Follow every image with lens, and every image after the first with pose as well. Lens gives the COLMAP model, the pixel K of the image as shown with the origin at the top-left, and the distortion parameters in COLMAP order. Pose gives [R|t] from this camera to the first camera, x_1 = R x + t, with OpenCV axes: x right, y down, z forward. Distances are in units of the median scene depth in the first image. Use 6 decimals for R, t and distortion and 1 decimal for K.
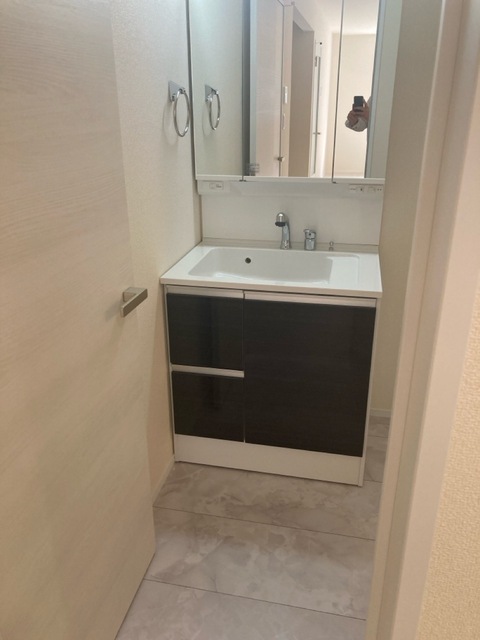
lens RADIAL K [[524.3, 0, 242.4], [0, 524.3, 309.6], [0, 0, 1]] dist [0.060125, -0.056571]
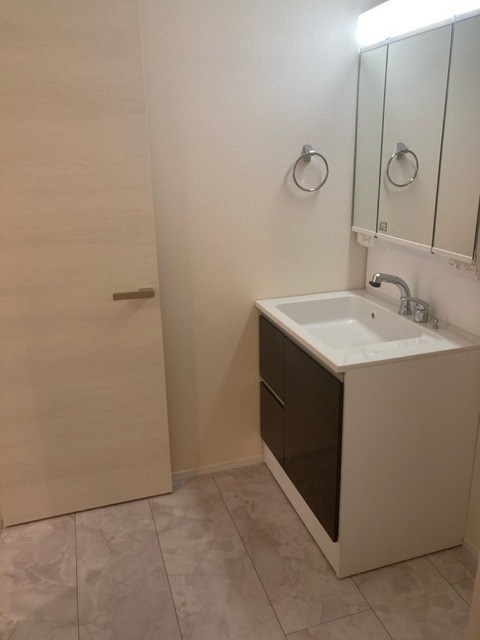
lens RADIAL K [[524.3, 0, 242.4], [0, 524.3, 309.6], [0, 0, 1]] dist [0.060125, -0.056571]
pose [[0.487855, 0.243610, -0.838243, 0.810909], [-0.282691, 0.952612, 0.112322, -0.165410], [0.825883, 0.182166, 0.533603, 0.295066]]
